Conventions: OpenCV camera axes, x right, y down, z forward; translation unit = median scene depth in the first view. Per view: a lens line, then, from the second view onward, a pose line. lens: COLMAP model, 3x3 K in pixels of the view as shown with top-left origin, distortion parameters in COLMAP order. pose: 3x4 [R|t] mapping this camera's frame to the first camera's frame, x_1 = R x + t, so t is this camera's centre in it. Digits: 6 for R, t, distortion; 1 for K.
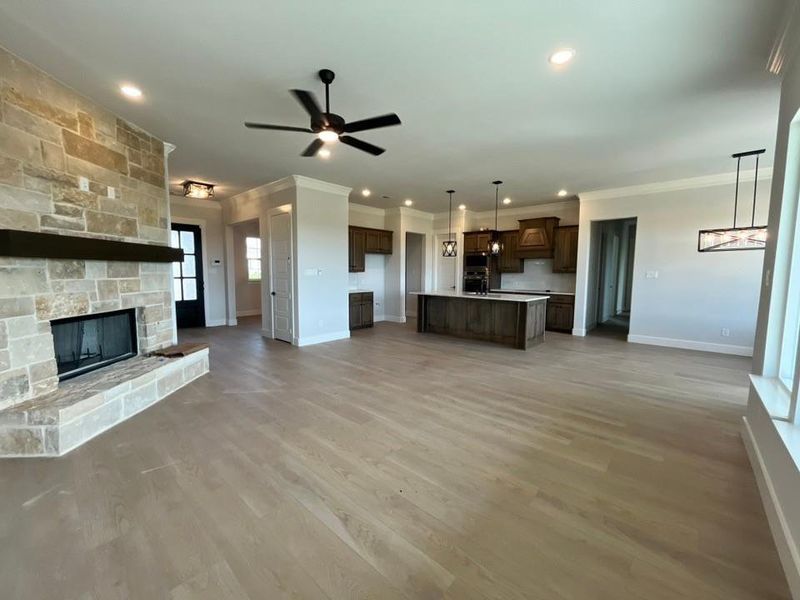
lens RADIAL K [[324.0, 0, 400.0], [0, 324.0, 299.1], [0, 0, 1]] dist [0.002032, 0.000603]
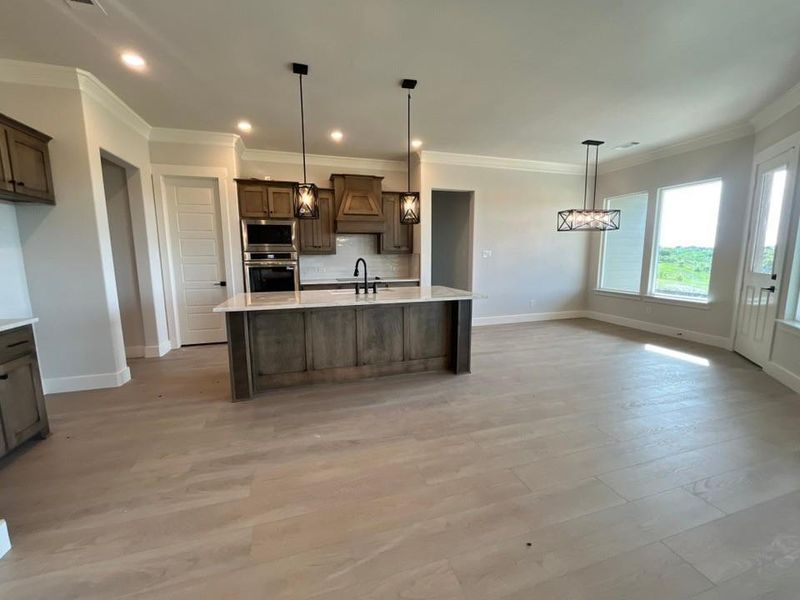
lens RADIAL K [[324.0, 0, 400.5], [0, 324.0, 300.9], [0, 0, 1]] dist [0.002032, 0.000603]
pose [[0.510662, -0.136036, 0.848952, -0.155676], [0.083205, 0.990588, 0.108682, -0.047355], [-0.855746, 0.015137, 0.517175, 0.544206]]
